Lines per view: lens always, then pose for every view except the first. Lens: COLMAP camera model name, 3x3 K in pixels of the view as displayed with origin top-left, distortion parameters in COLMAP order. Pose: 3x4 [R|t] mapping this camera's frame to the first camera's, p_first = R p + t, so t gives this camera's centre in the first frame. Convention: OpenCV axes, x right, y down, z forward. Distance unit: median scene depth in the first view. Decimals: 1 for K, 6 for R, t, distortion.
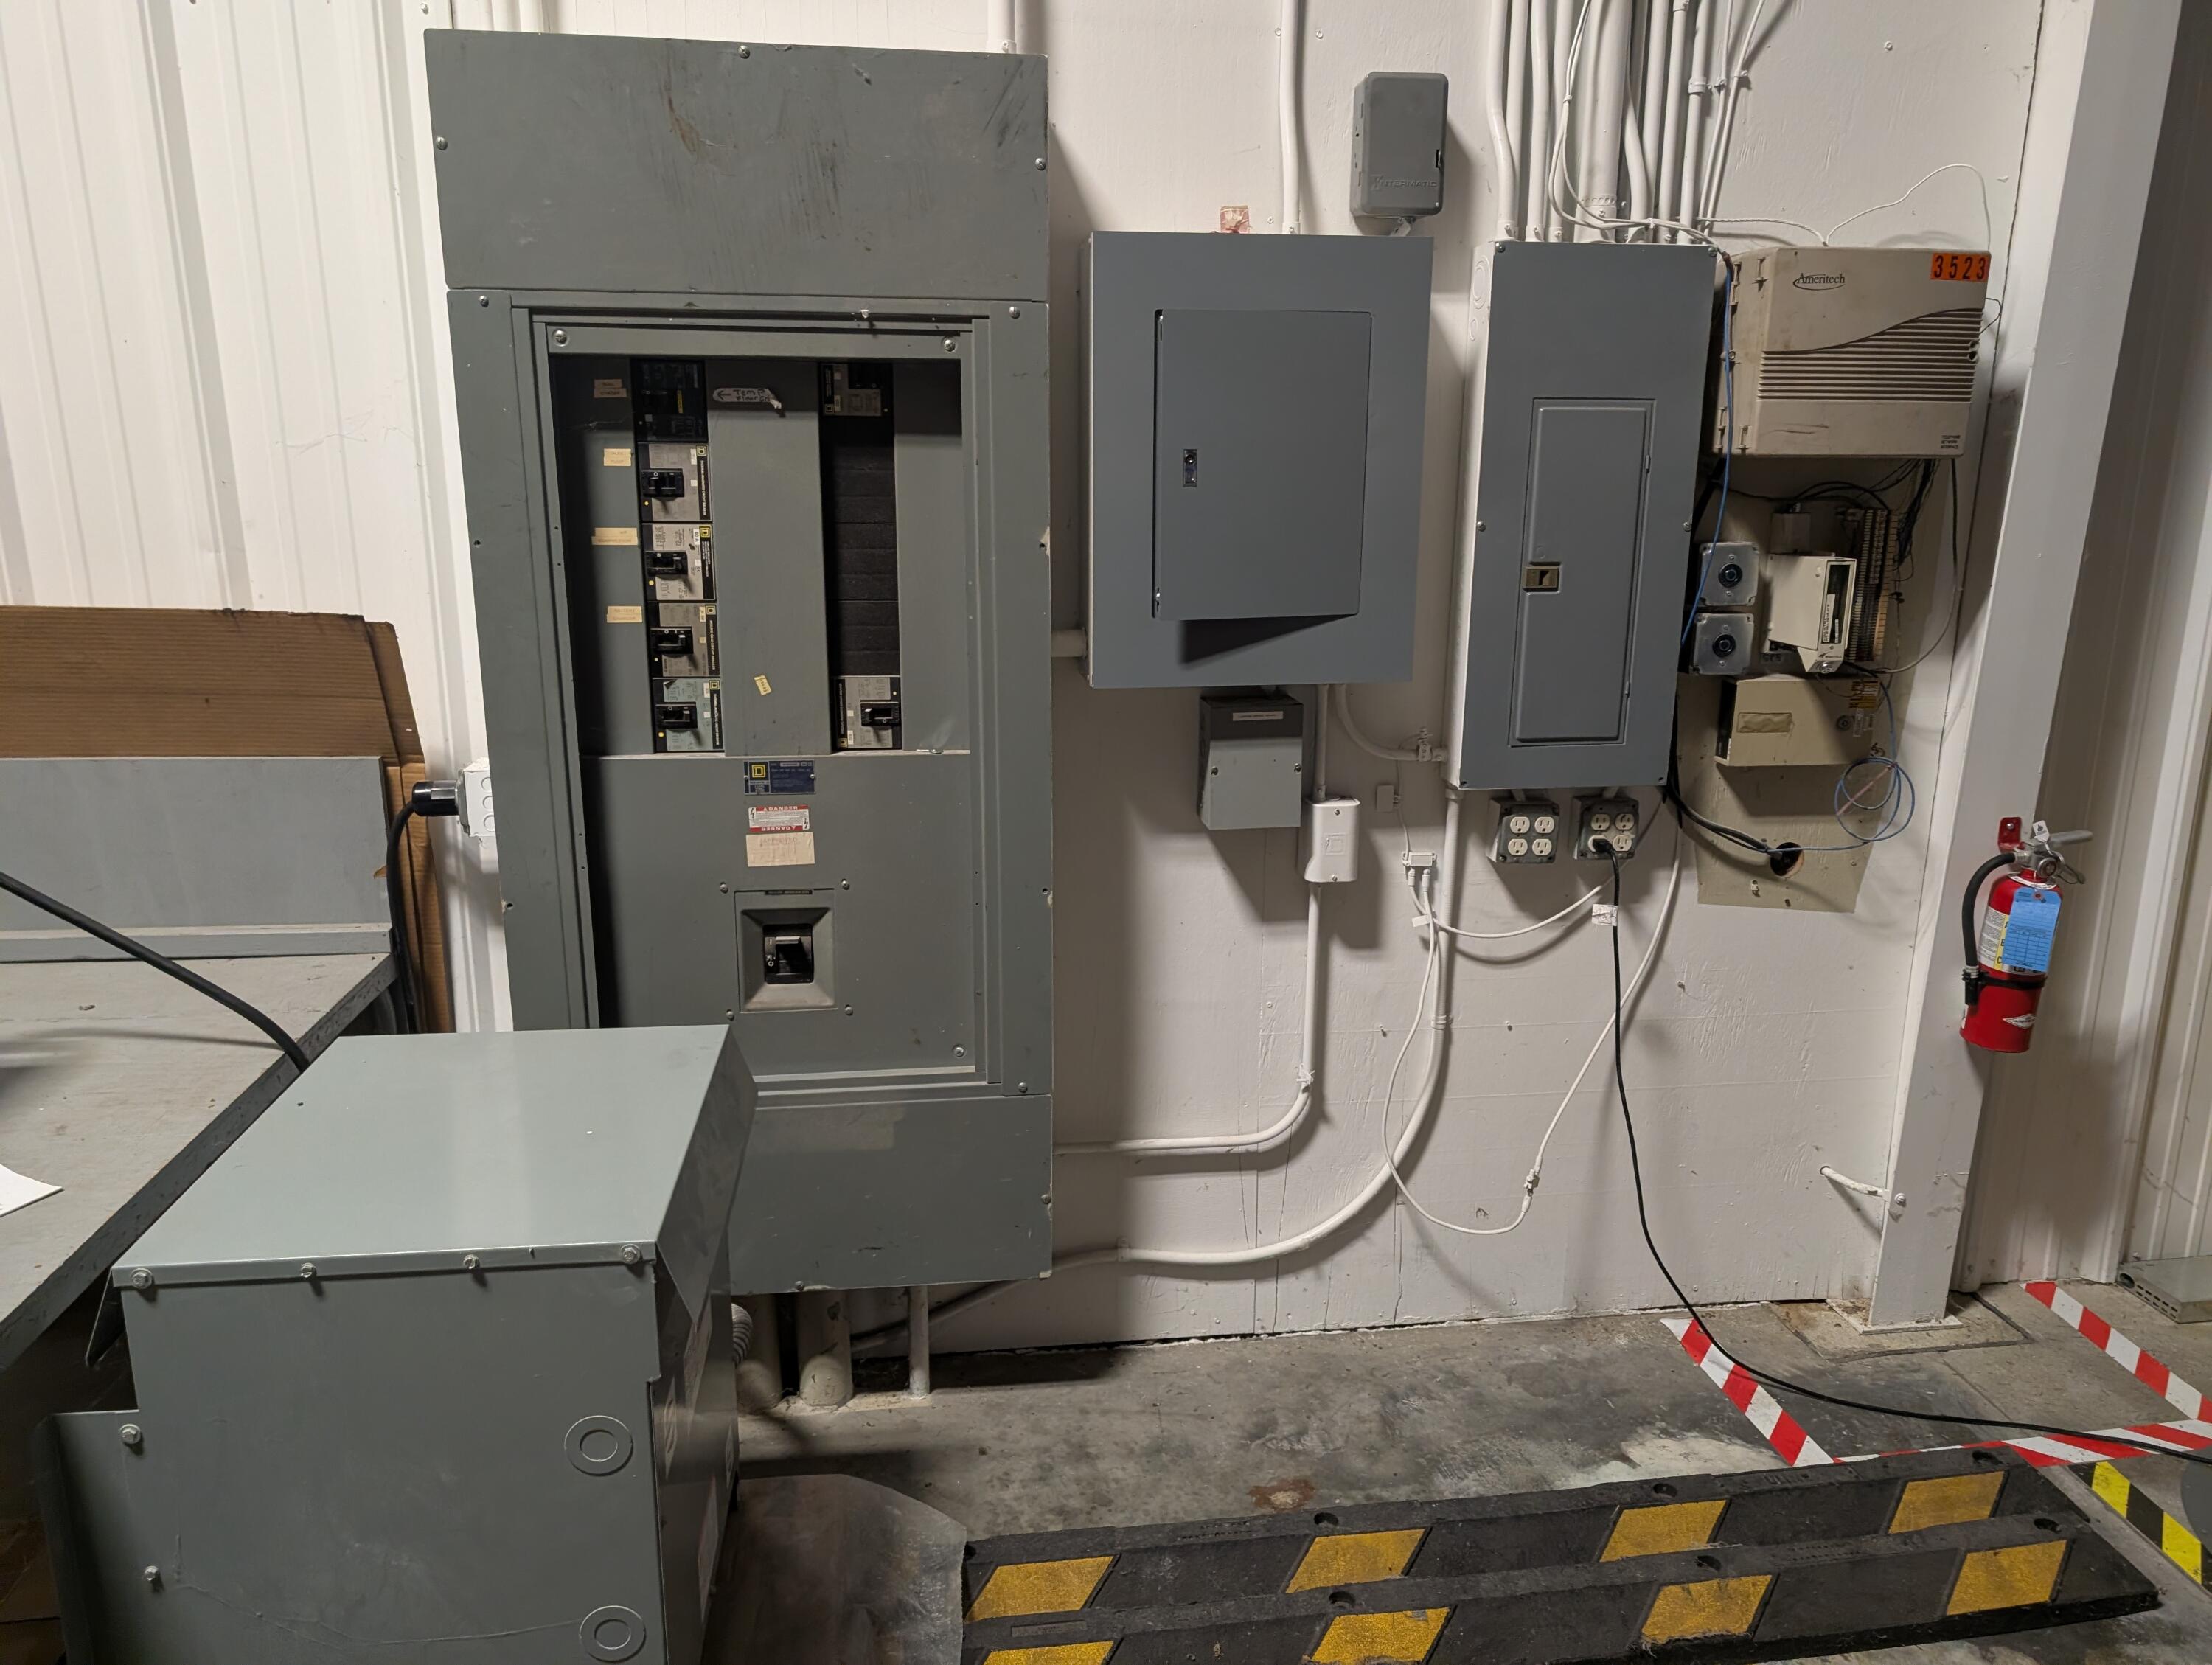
lens RADIAL K [[1587.3, 0, 1116.2], [0, 1587.3, 832.7], [0, 0, 1]] dist [0.014731, 0.001505]
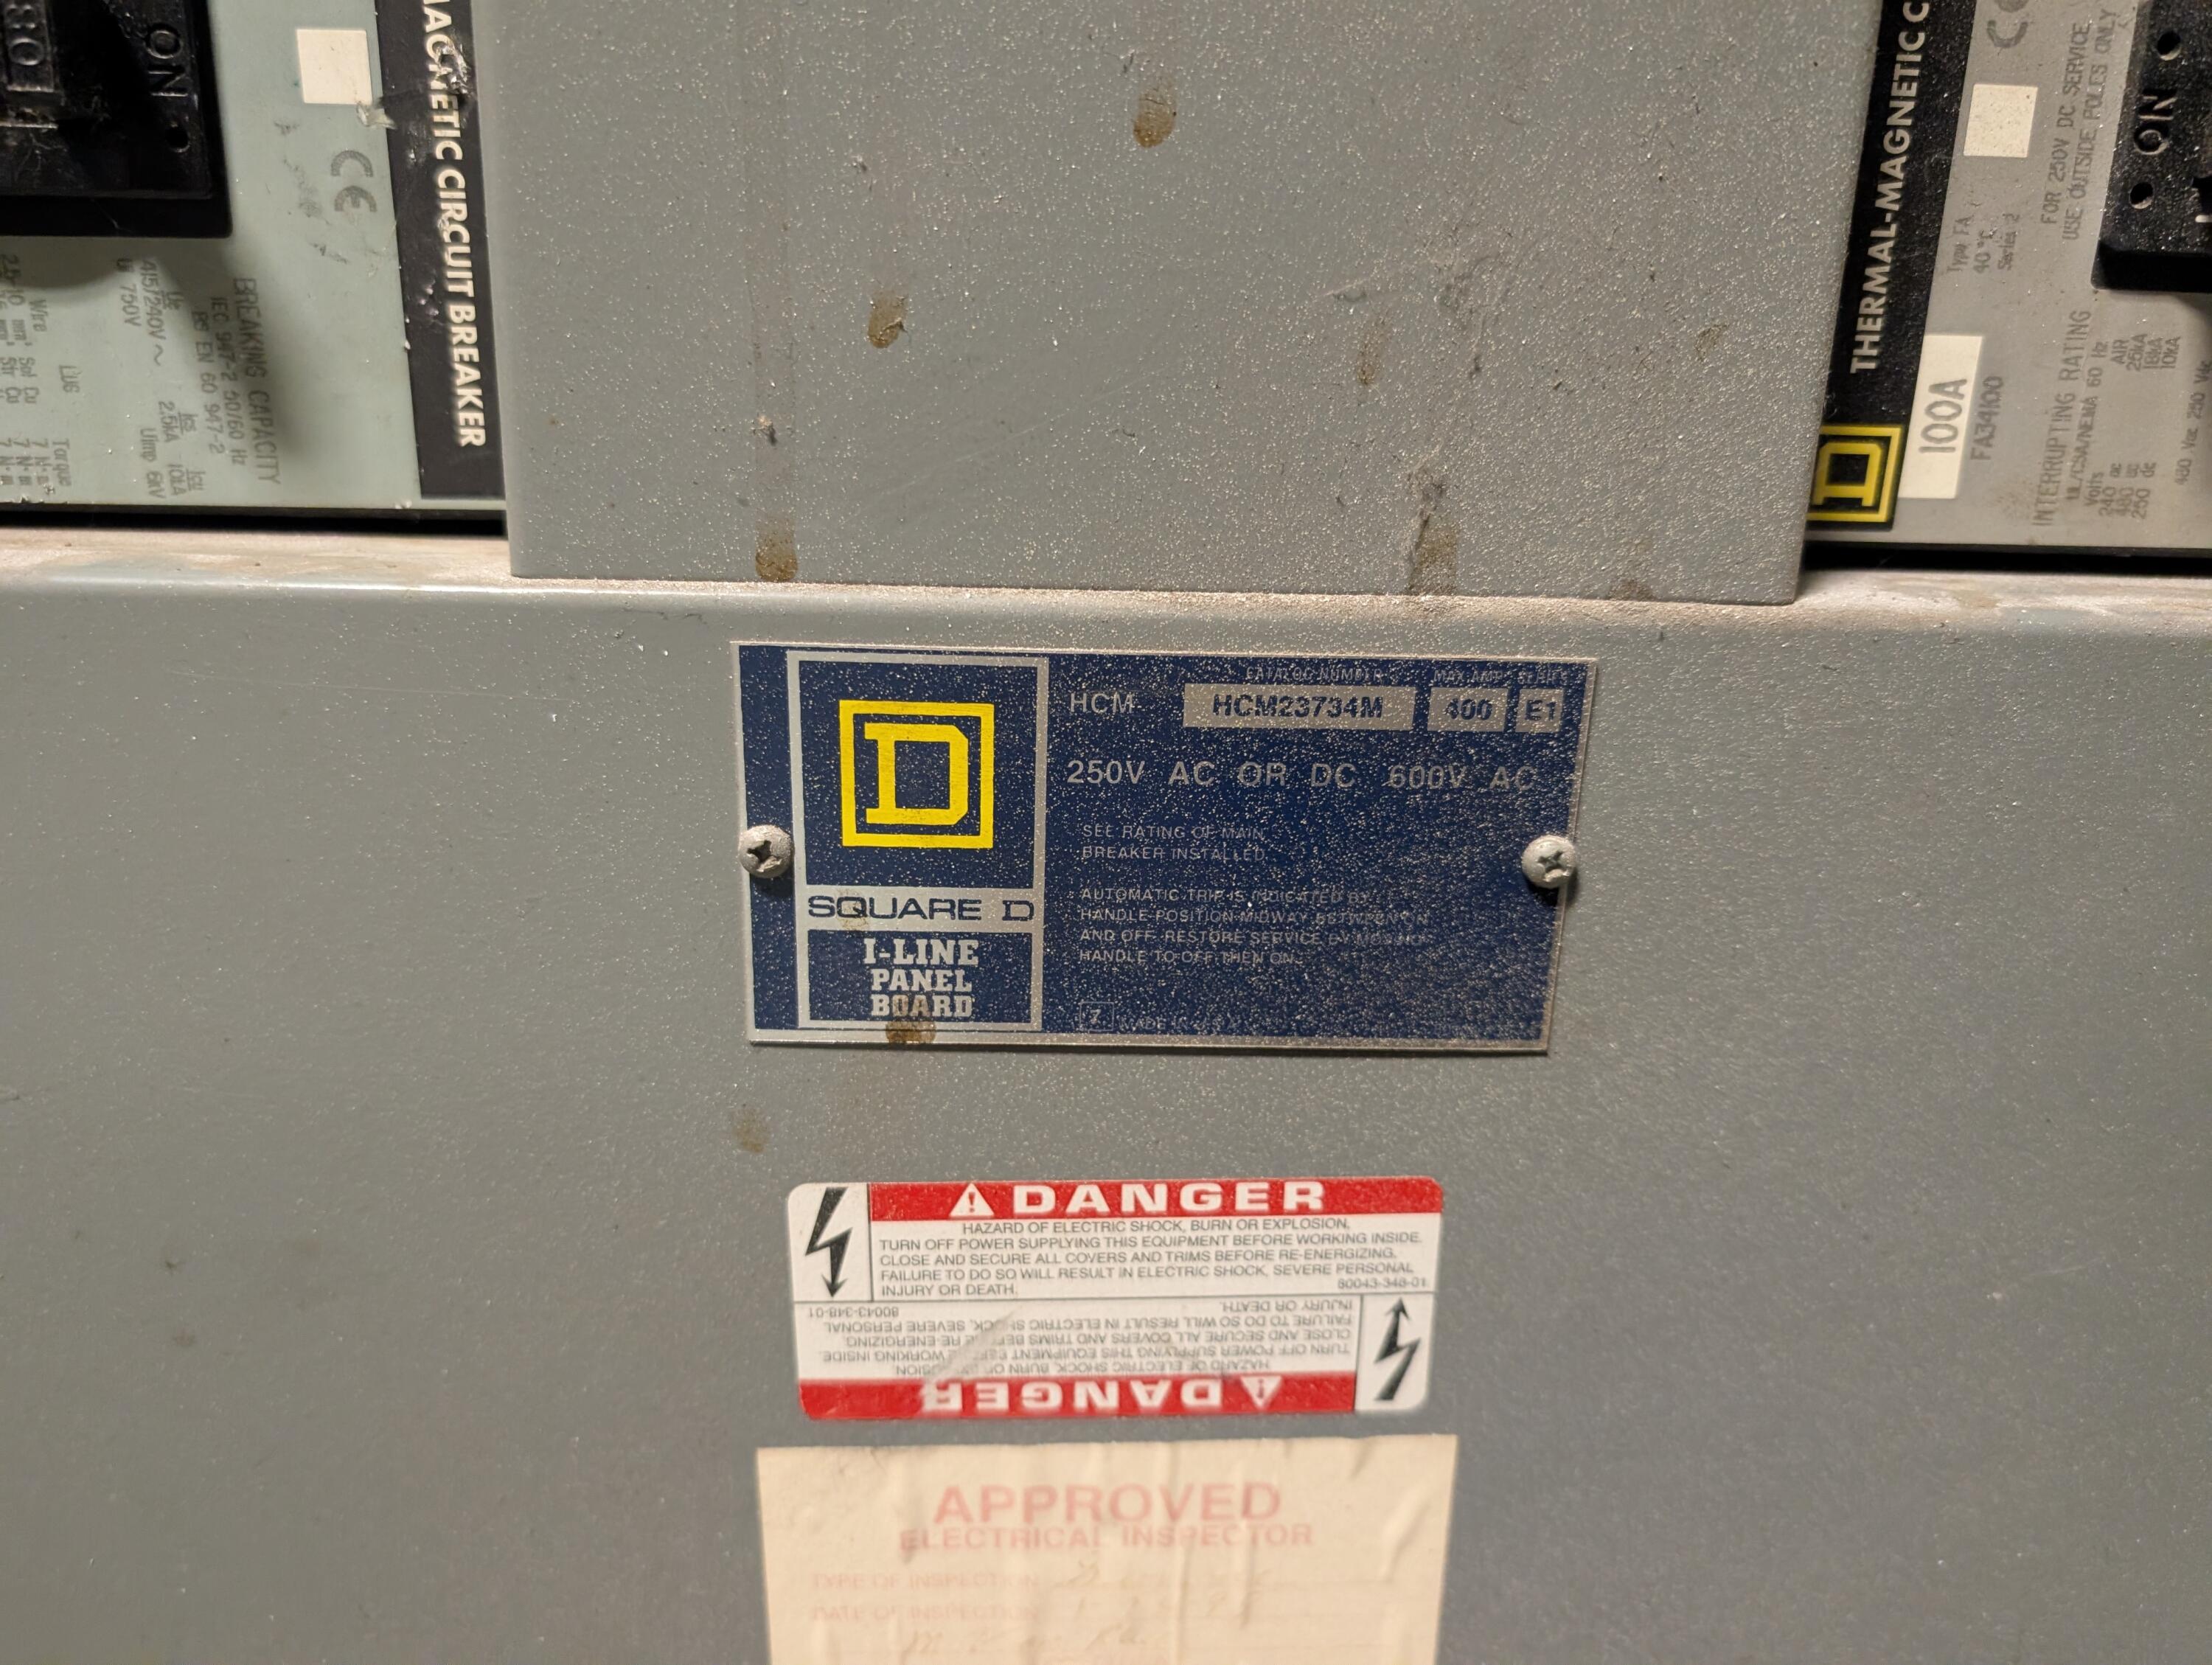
lens RADIAL K [[1587.3, 0, 1100.7], [0, 1587.3, 836.2], [0, 0, 1]] dist [0.014731, 0.001505]
pose [[0.993252, 0.043144, -0.107652, -0.205005], [-0.040556, 0.998836, 0.026121, -0.037698], [0.108654, -0.021579, 0.993845, 0.912619]]
